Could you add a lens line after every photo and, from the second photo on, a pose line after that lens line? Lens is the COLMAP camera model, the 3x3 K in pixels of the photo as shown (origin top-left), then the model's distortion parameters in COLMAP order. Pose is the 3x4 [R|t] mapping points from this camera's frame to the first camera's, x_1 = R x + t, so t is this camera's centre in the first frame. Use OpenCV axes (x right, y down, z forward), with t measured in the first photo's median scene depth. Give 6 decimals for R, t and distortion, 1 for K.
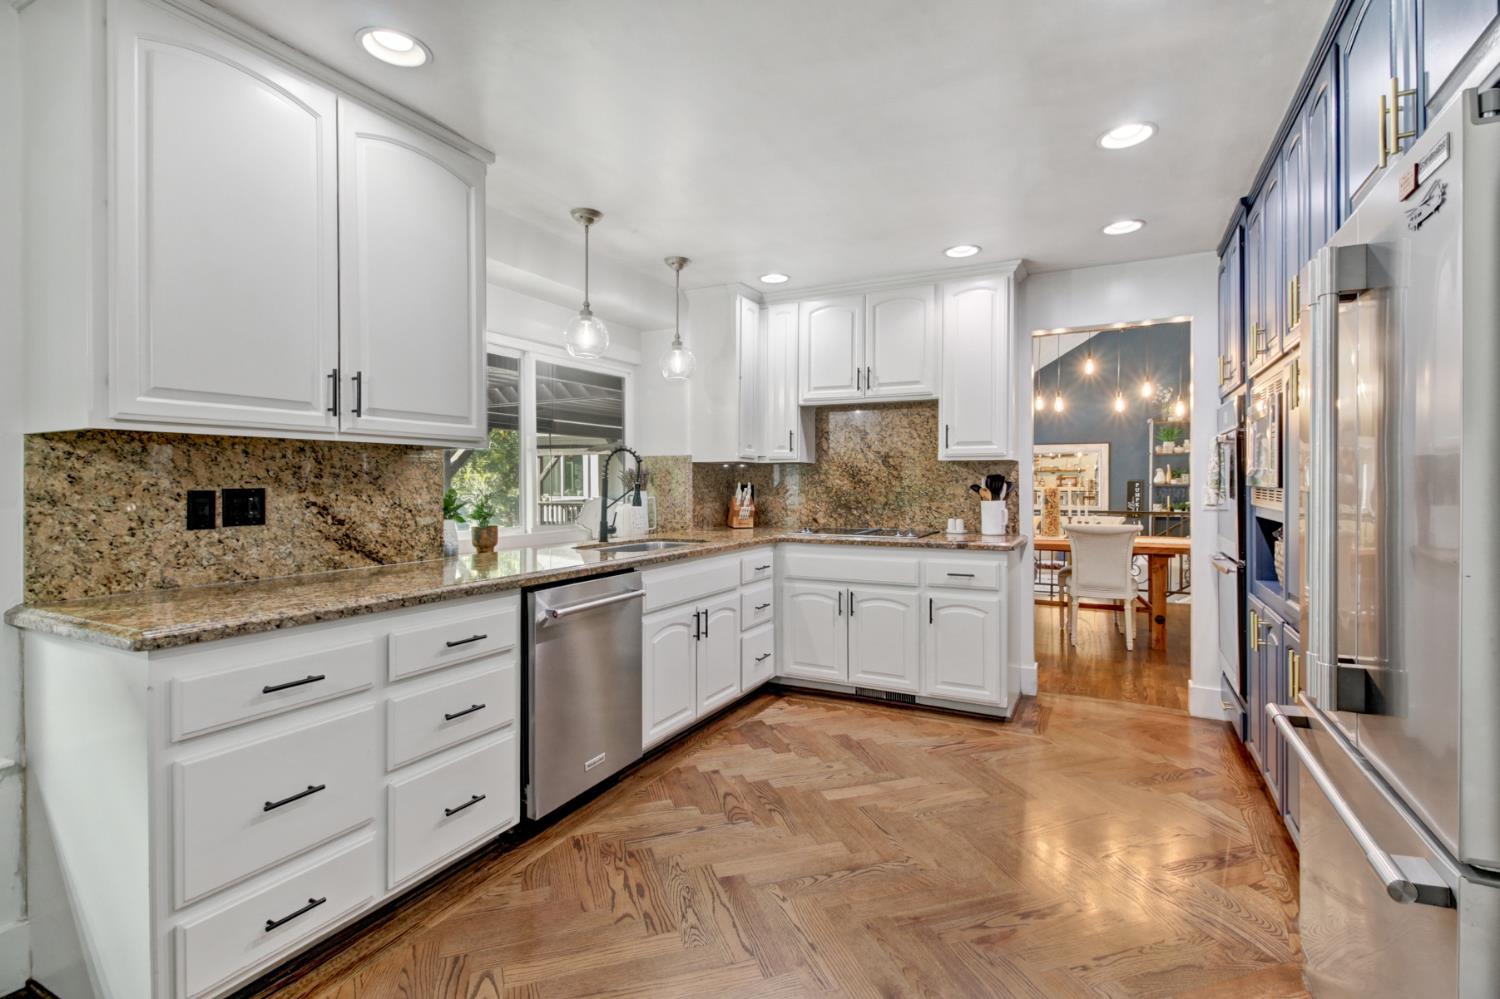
lens RADIAL K [[700.2, 0, 760.8], [0, 700.2, 477.4], [0, 0, 1]] dist [0.023843, -0.014917]
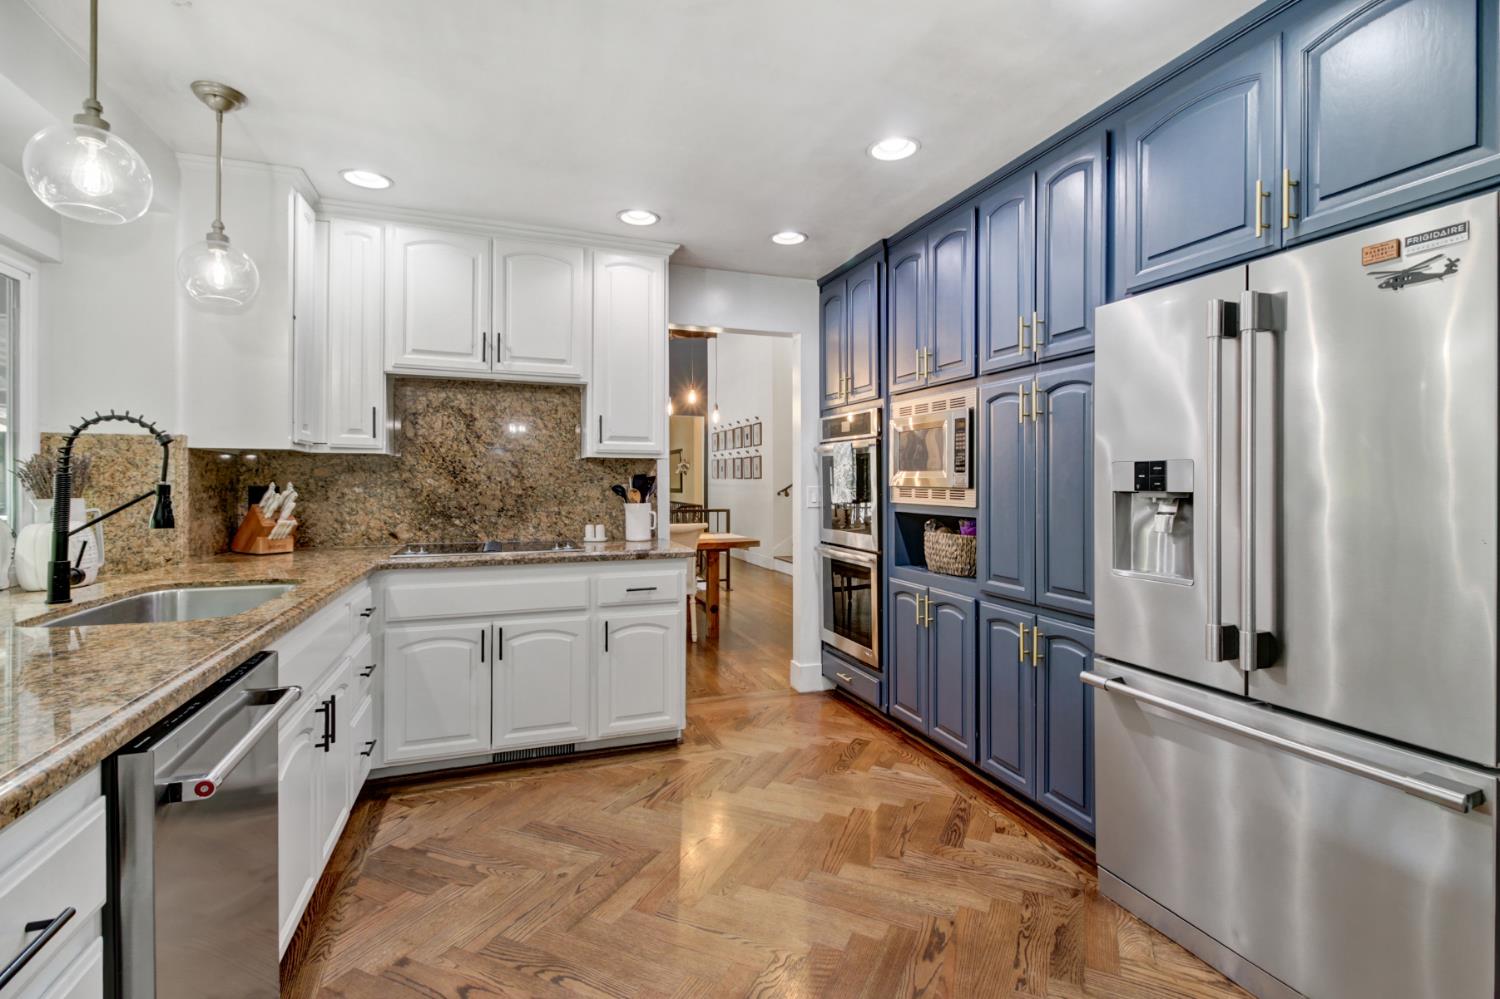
lens RADIAL K [[700.2, 0, 760.8], [0, 700.2, 477.4], [0, 0, 1]] dist [0.023843, -0.014917]
pose [[0.677251, 0.007079, 0.735718, -0.228065], [-0.006756, 0.999971, -0.003403, 0.002159], [-0.735721, -0.002666, 0.677279, 0.271929]]
